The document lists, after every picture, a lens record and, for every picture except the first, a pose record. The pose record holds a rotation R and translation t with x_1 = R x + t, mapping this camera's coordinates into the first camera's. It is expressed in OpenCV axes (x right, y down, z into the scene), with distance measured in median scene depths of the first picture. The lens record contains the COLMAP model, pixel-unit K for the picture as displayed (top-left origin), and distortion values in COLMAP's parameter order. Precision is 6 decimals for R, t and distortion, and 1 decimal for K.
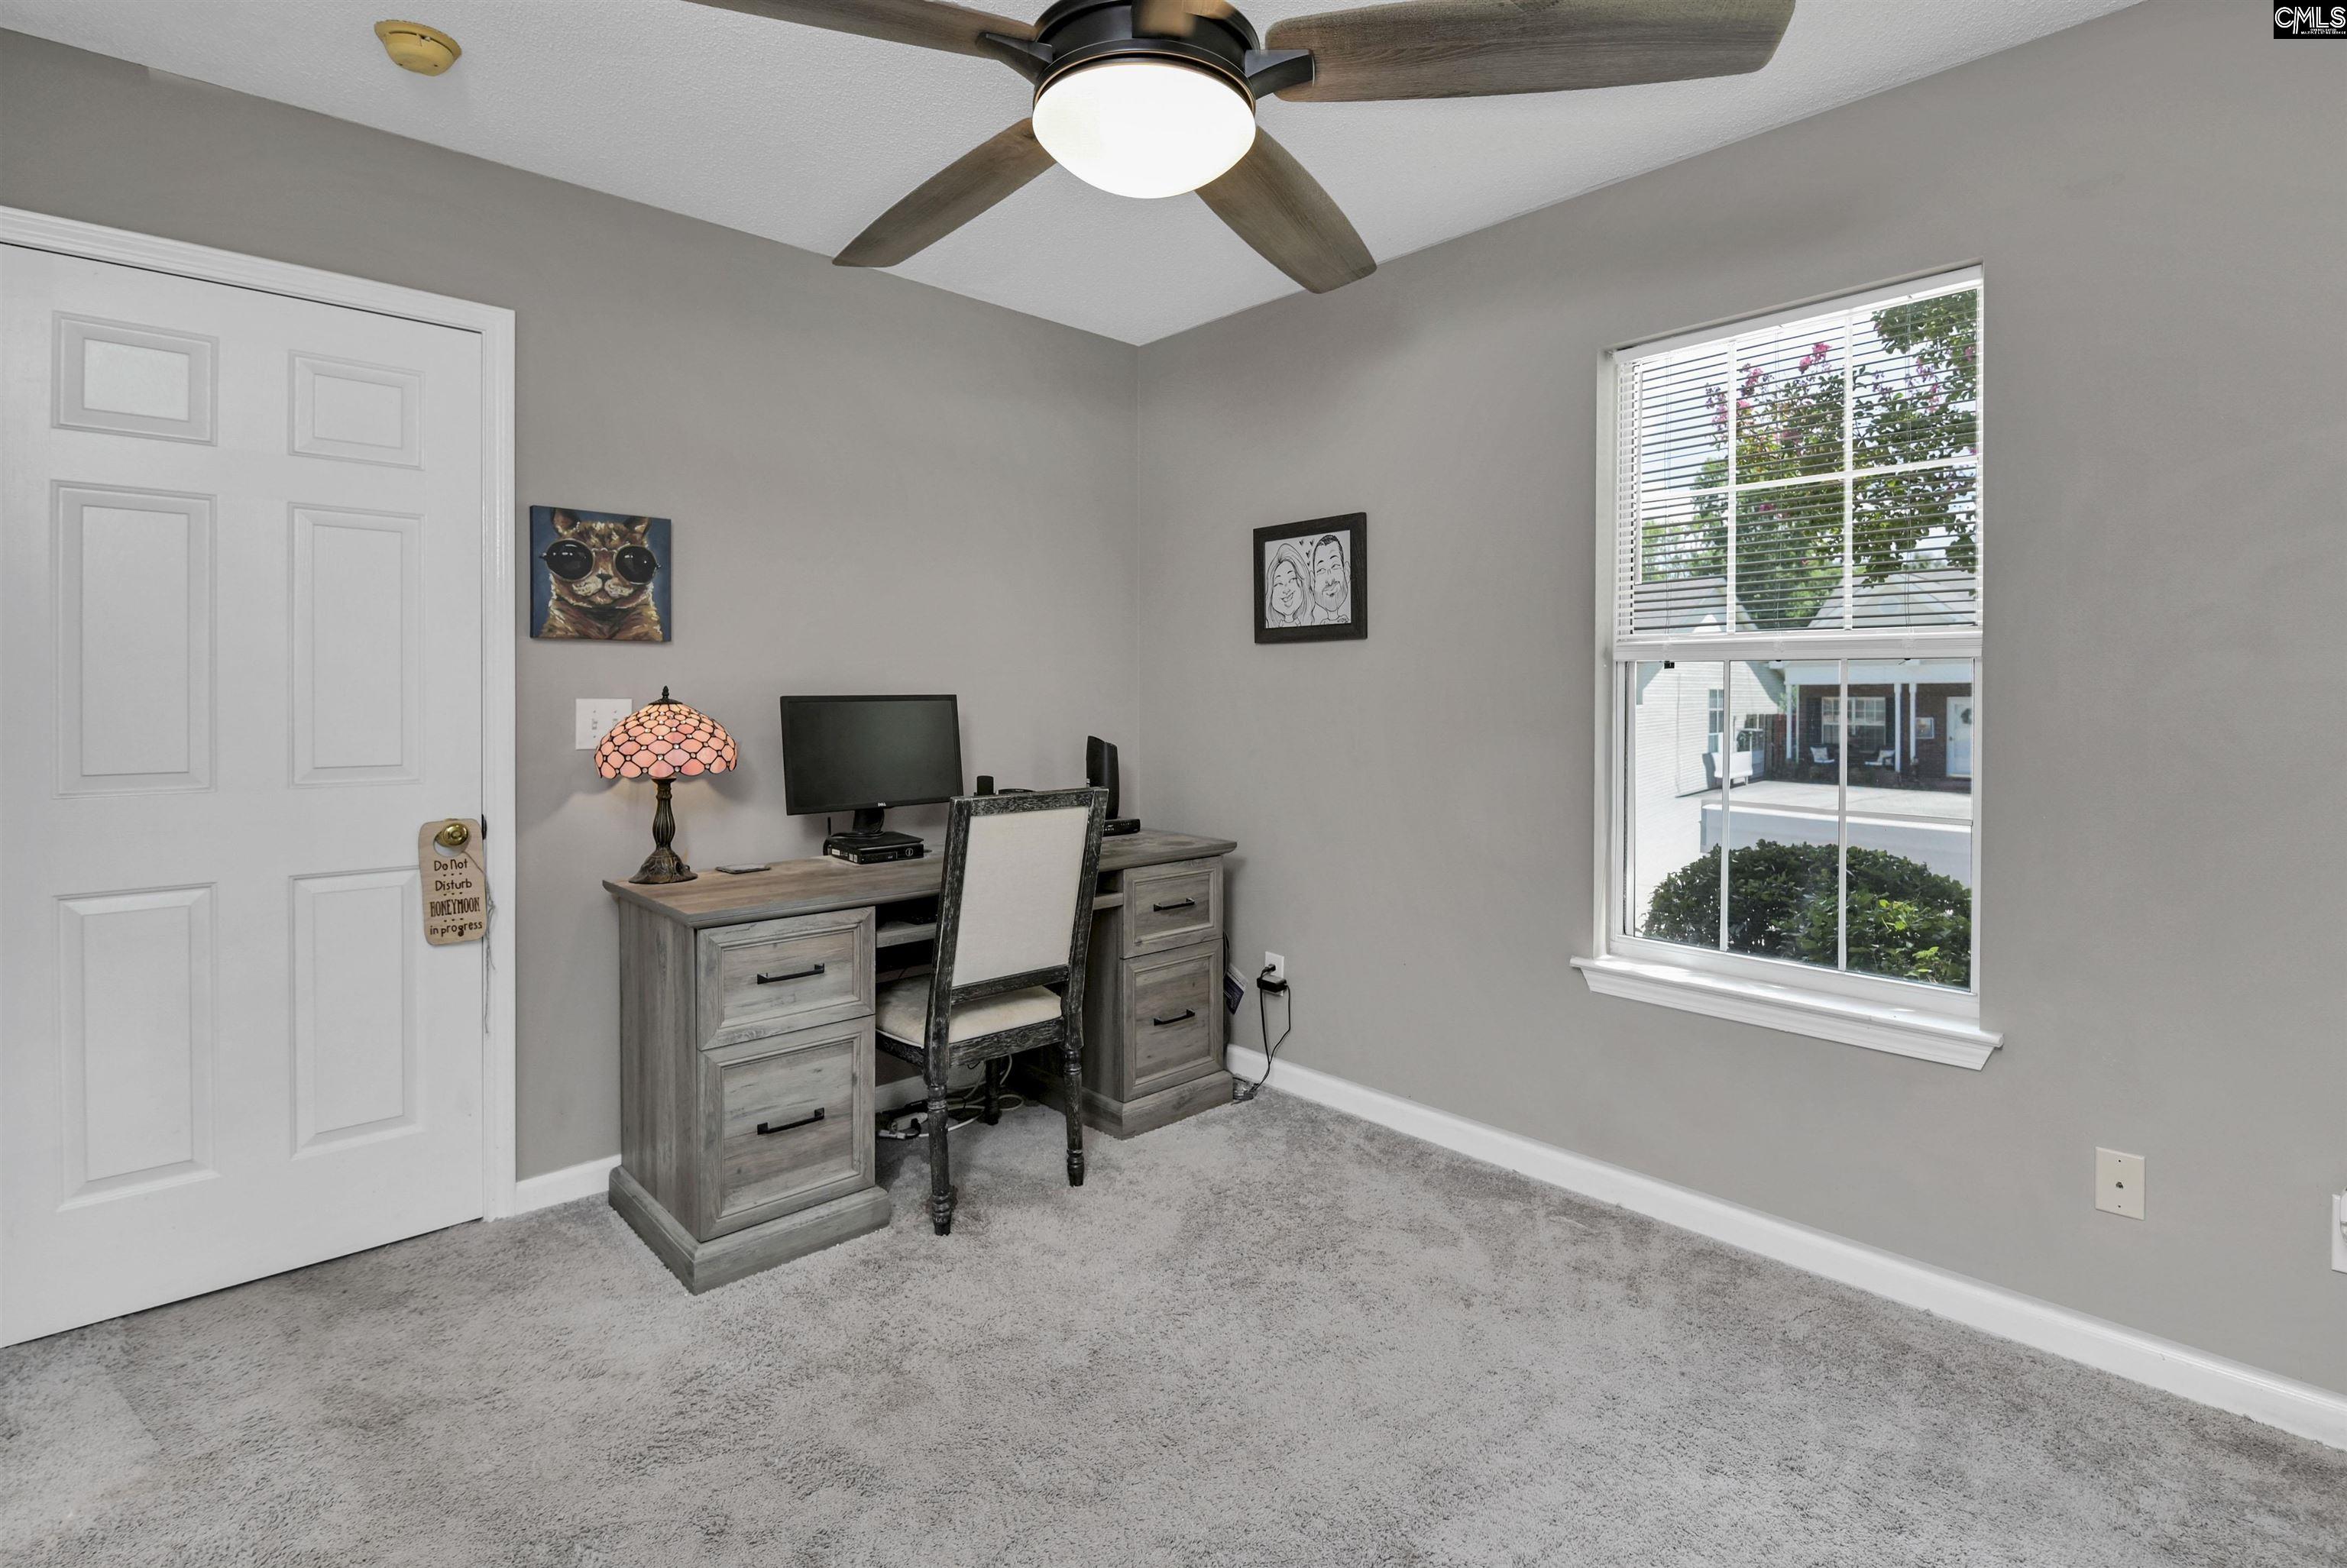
lens RADIAL K [[1122.9, 0, 1176.3], [0, 1122.9, 697.5], [0, 0, 1]] dist [0.001503, -0.007205]
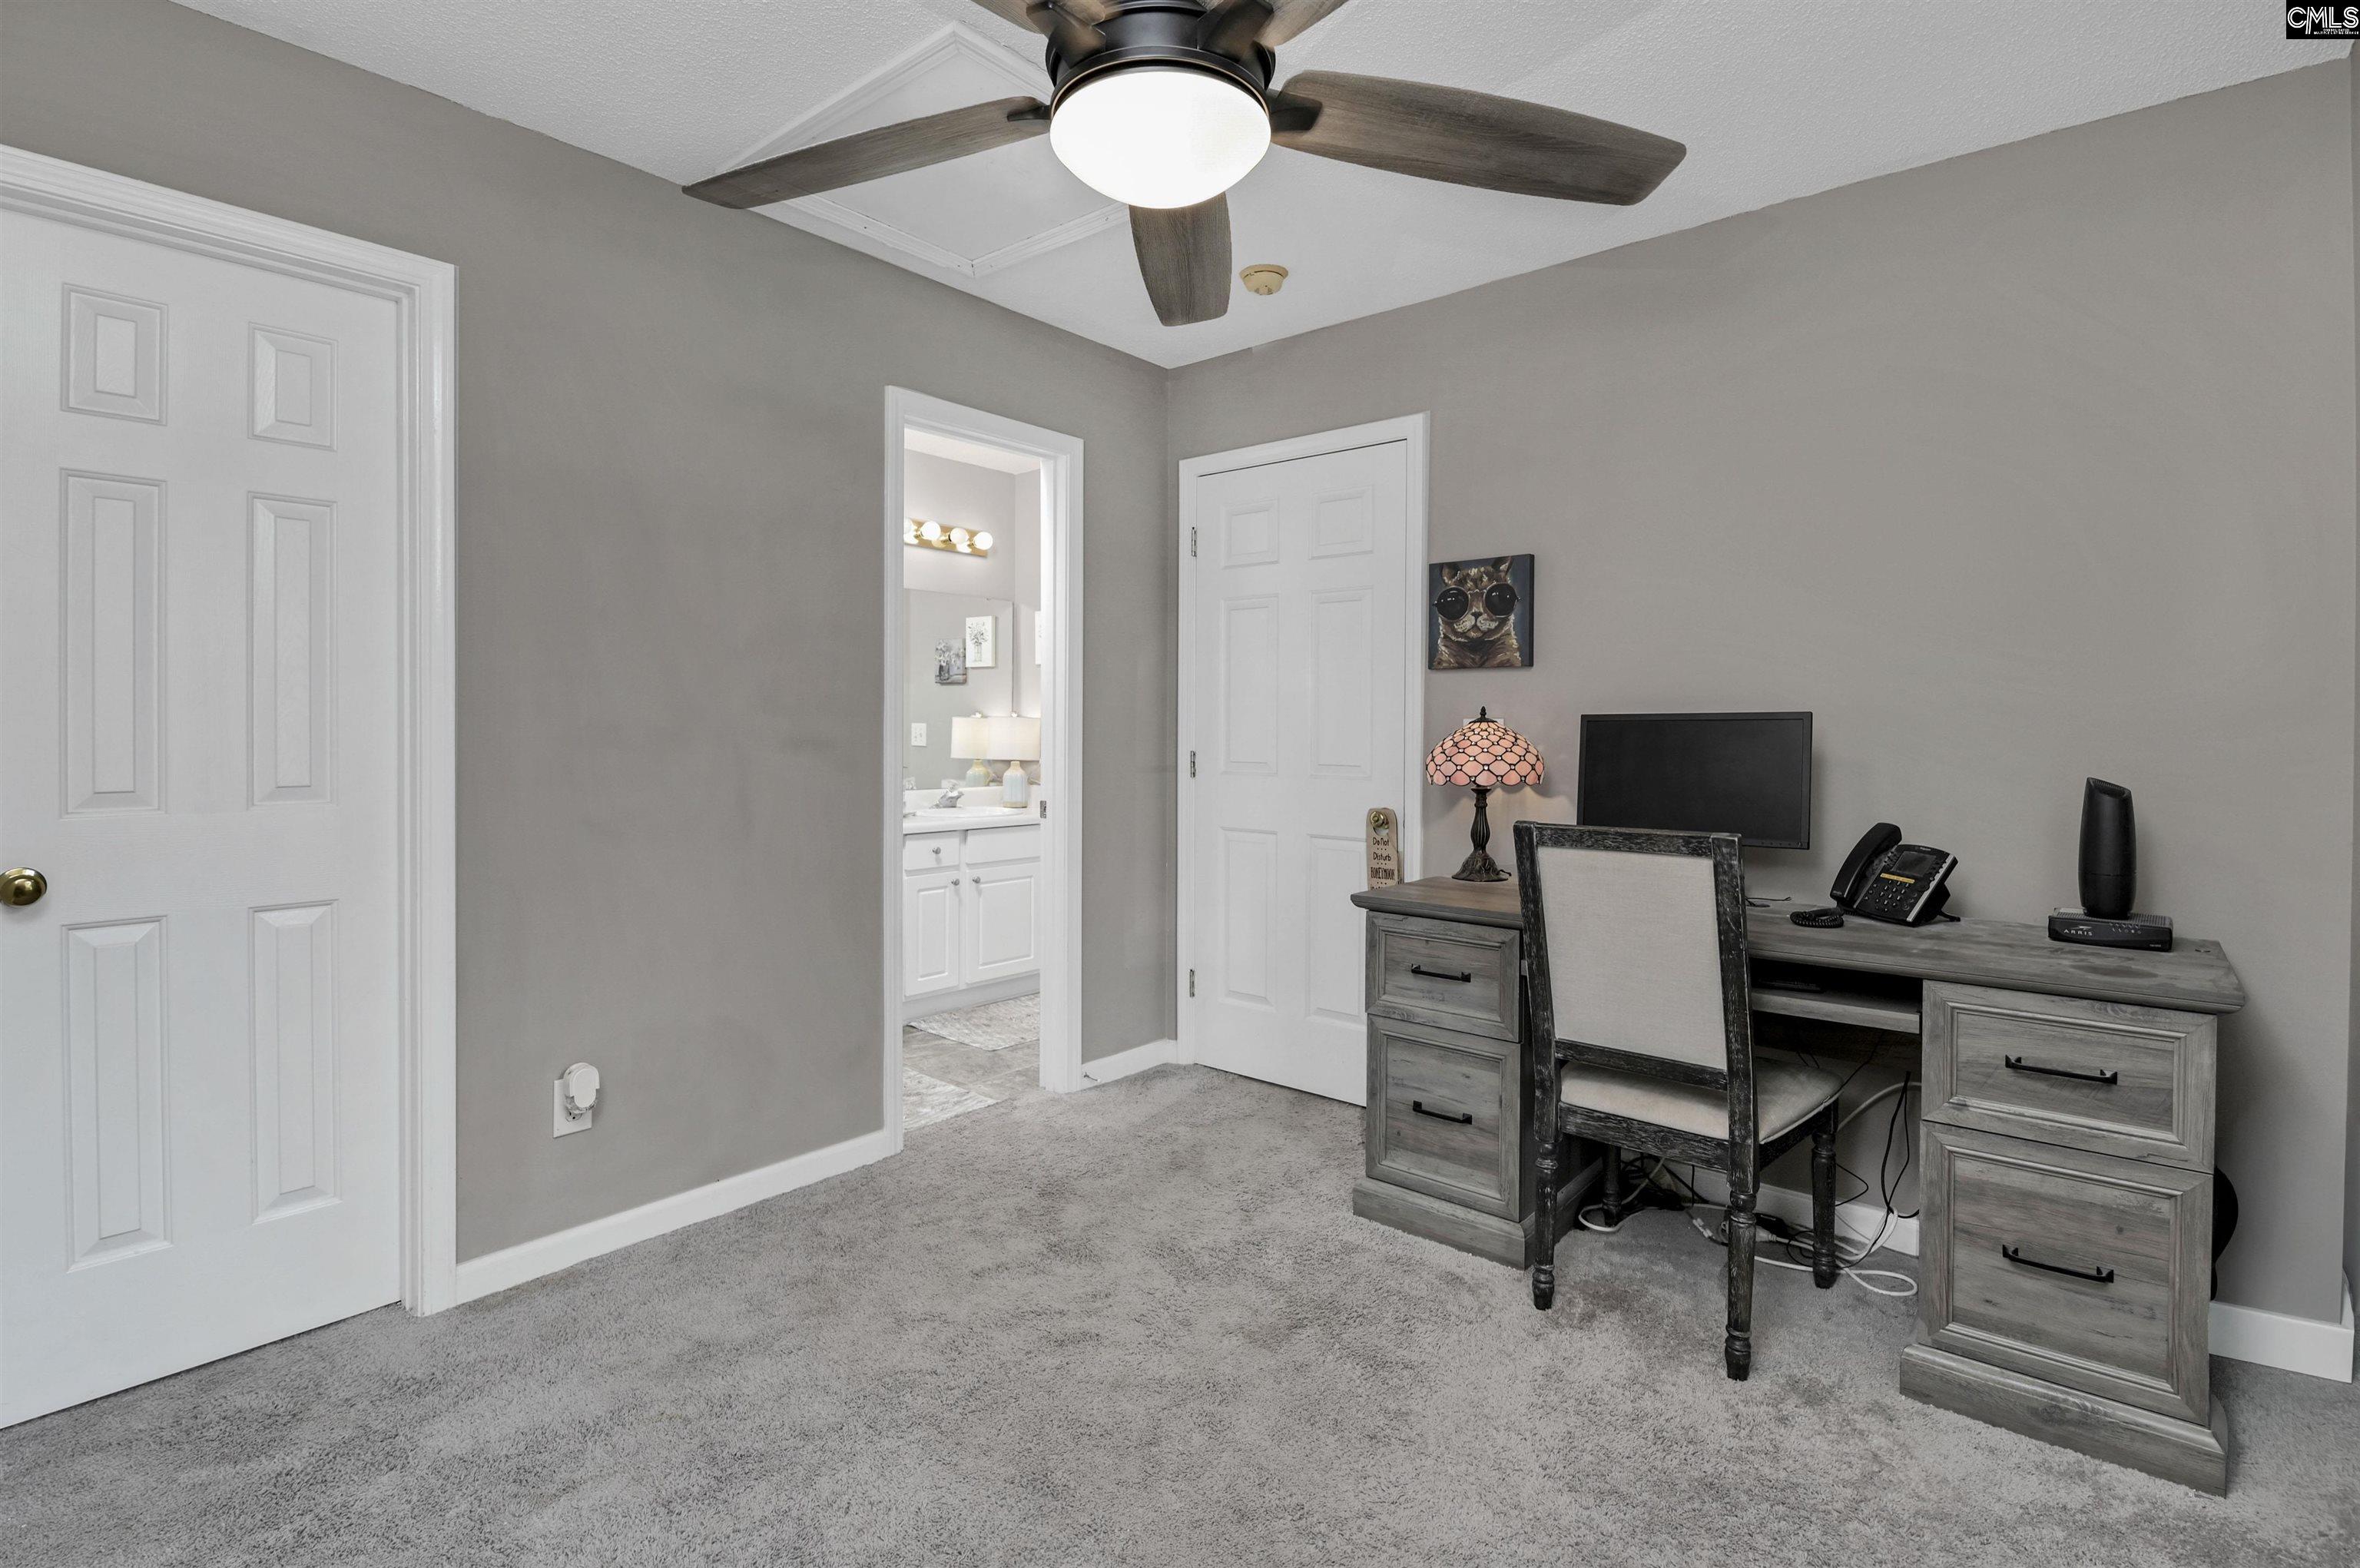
lens RADIAL K [[1098.7, 0, 1183.6], [0, 1098.7, 730.8], [0, 0, 1]] dist [-0.001060, -0.000310]
pose [[0.115924, 0.001661, -0.993257, 0.600959], [-0.008916, 0.999960, 0.000631, 0.015985], [0.993218, 0.008783, 0.115934, 0.575513]]
